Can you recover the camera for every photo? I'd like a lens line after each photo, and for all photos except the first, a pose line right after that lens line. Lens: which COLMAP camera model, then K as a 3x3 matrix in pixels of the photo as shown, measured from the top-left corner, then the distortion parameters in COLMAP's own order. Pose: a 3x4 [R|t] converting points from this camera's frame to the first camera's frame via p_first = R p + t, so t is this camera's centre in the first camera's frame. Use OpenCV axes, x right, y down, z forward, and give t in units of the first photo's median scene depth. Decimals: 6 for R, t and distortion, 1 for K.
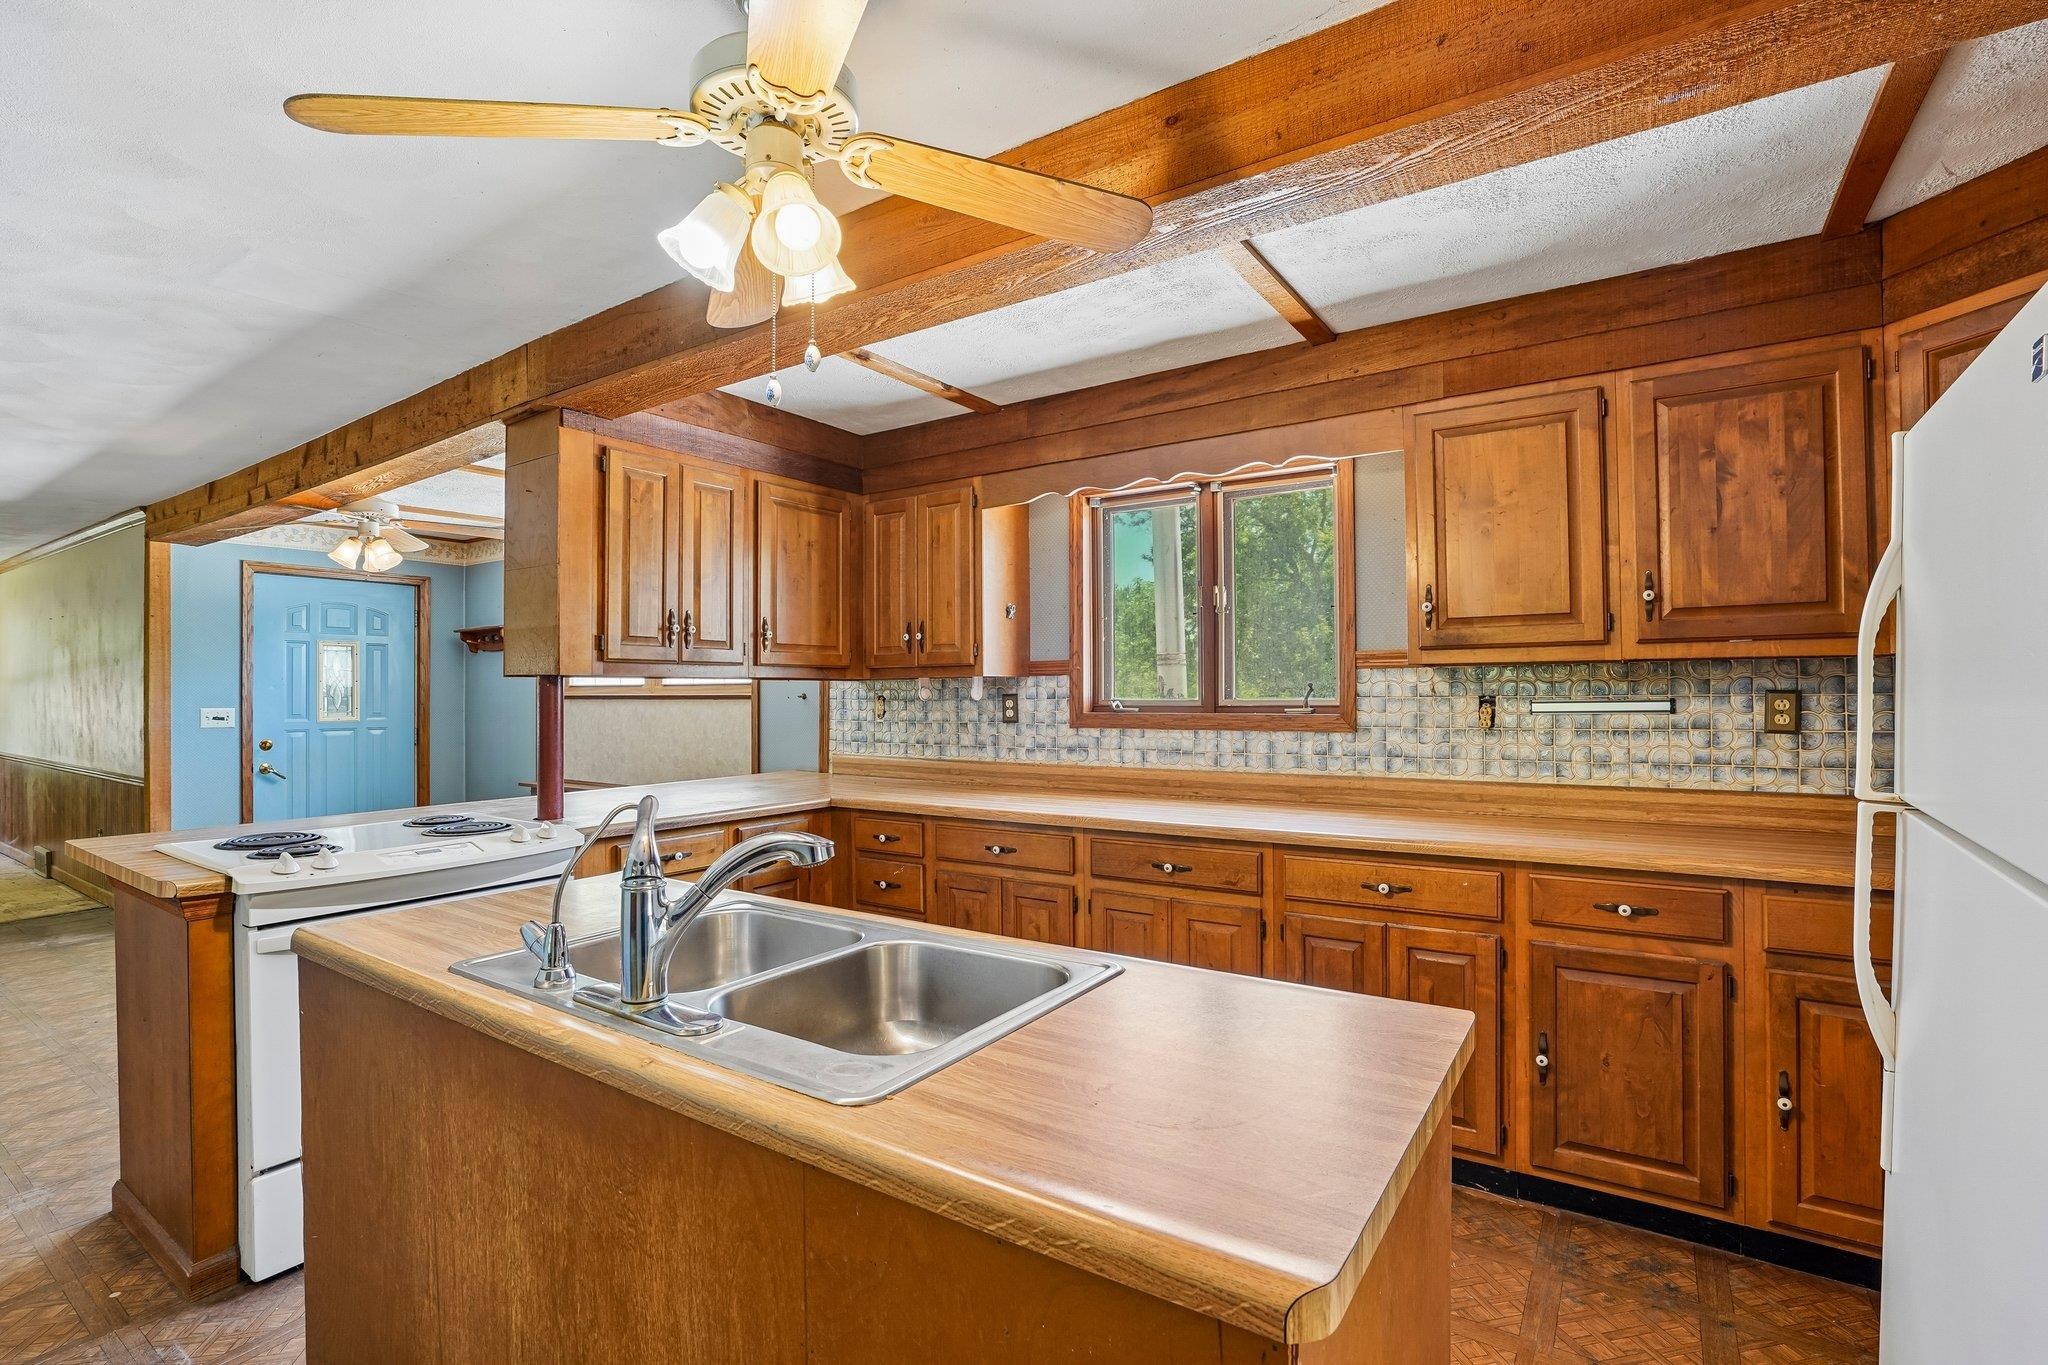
lens RADIAL K [[944.1, 0, 1021.2], [0, 944.1, 686.9], [0, 0, 1]] dist [-0.060717, 0.022370]
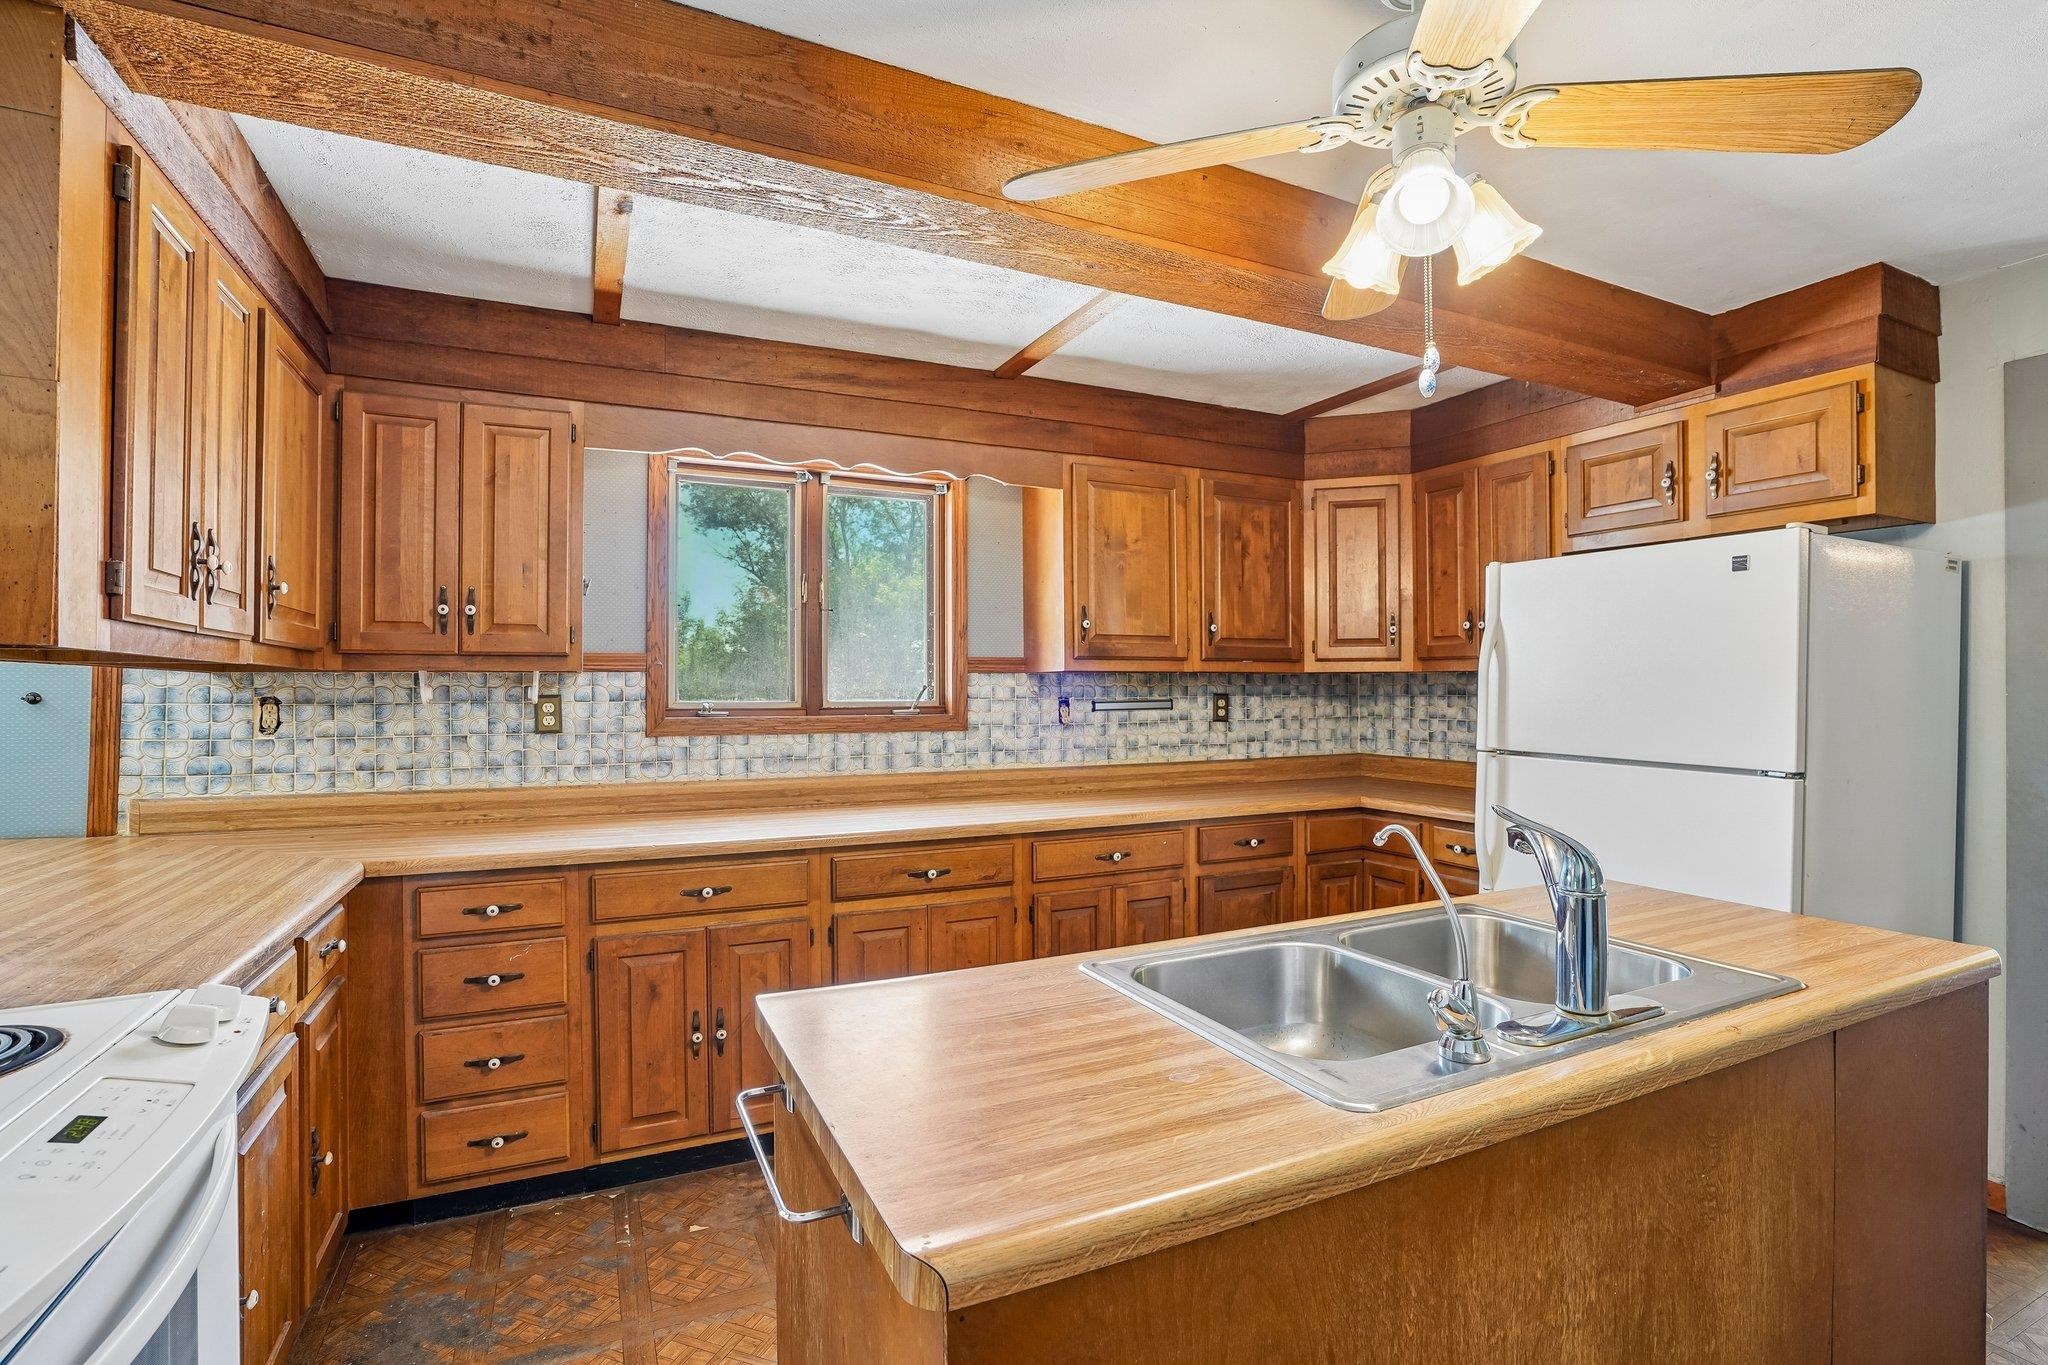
lens RADIAL K [[944.1, 0, 1021.2], [0, 944.1, 686.9], [0, 0, 1]] dist [-0.060717, 0.022370]
pose [[0.516553, 0.010167, 0.856195, -0.558429], [-0.007011, 0.999946, -0.007643, 0.005175], [-0.856227, -0.002055, 0.516596, 0.369905]]
